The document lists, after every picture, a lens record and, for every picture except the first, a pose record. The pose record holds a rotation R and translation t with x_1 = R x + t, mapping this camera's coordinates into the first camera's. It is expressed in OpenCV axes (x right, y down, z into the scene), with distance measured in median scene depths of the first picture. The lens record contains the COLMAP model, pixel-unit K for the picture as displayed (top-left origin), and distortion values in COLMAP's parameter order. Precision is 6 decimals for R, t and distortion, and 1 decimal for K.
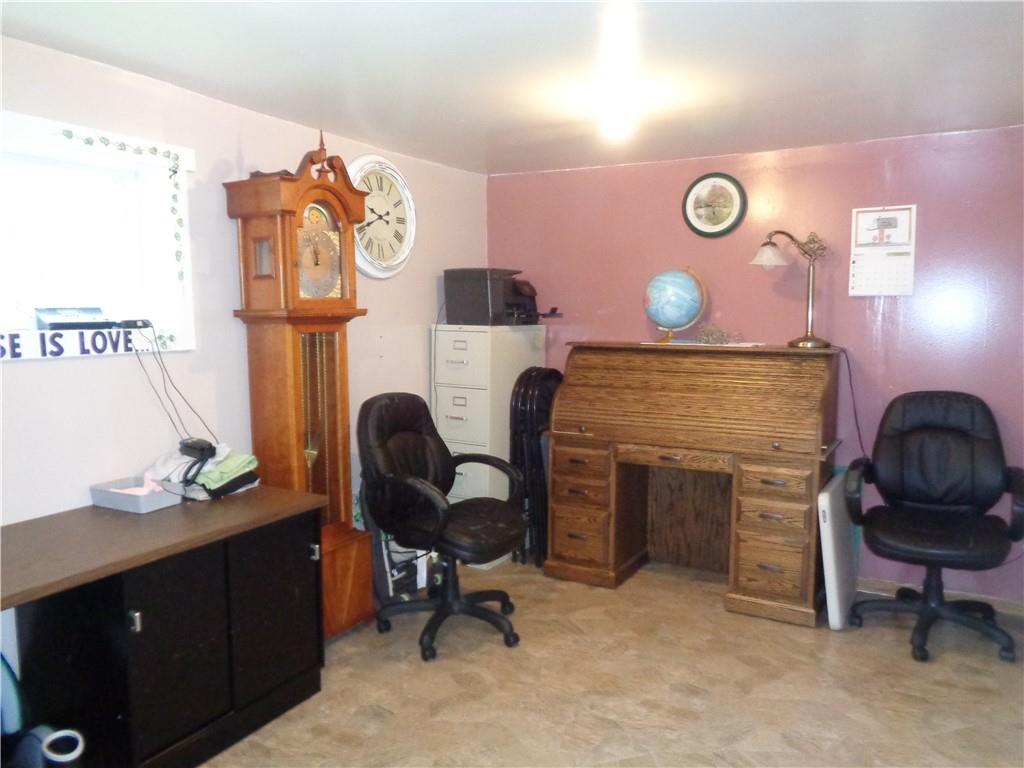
lens RADIAL K [[766.0, 0, 512.2], [0, 766.0, 382.8], [0, 0, 1]] dist [-0.002899, -0.004776]
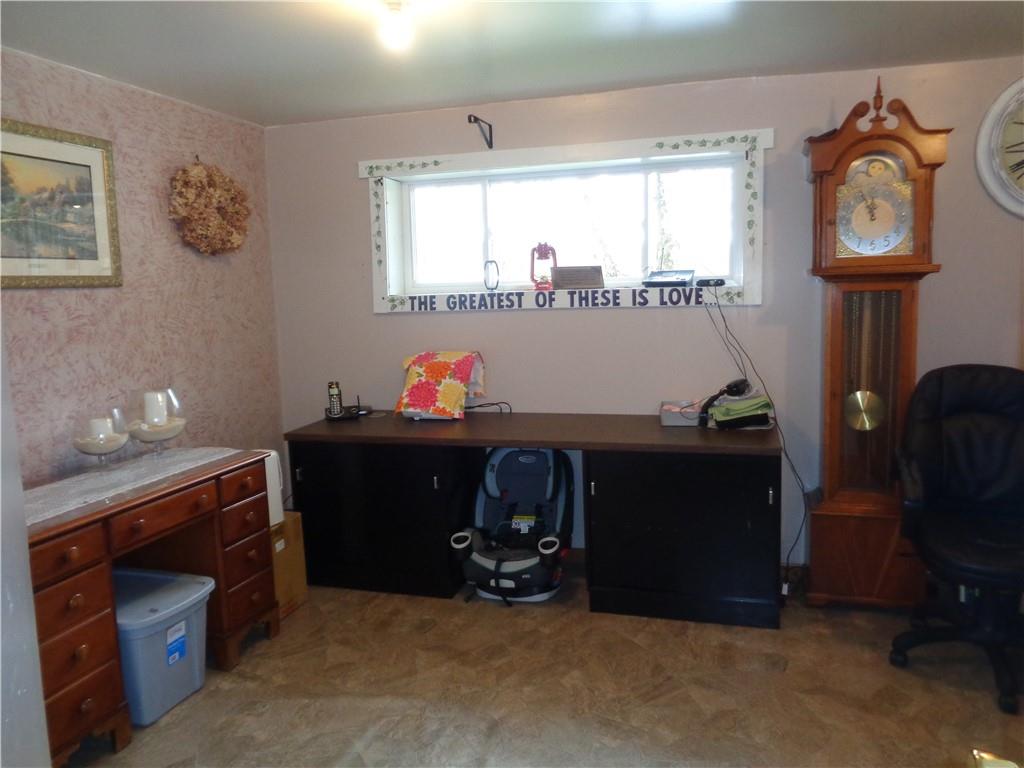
lens RADIAL K [[766.0, 0, 511.3], [0, 766.0, 383.8], [0, 0, 1]] dist [-0.002899, -0.004776]
pose [[0.212247, 0.127193, -0.968903, 0.682740], [-0.067003, 0.991054, 0.115423, -0.035049], [0.974916, 0.040421, 0.218871, 0.404493]]
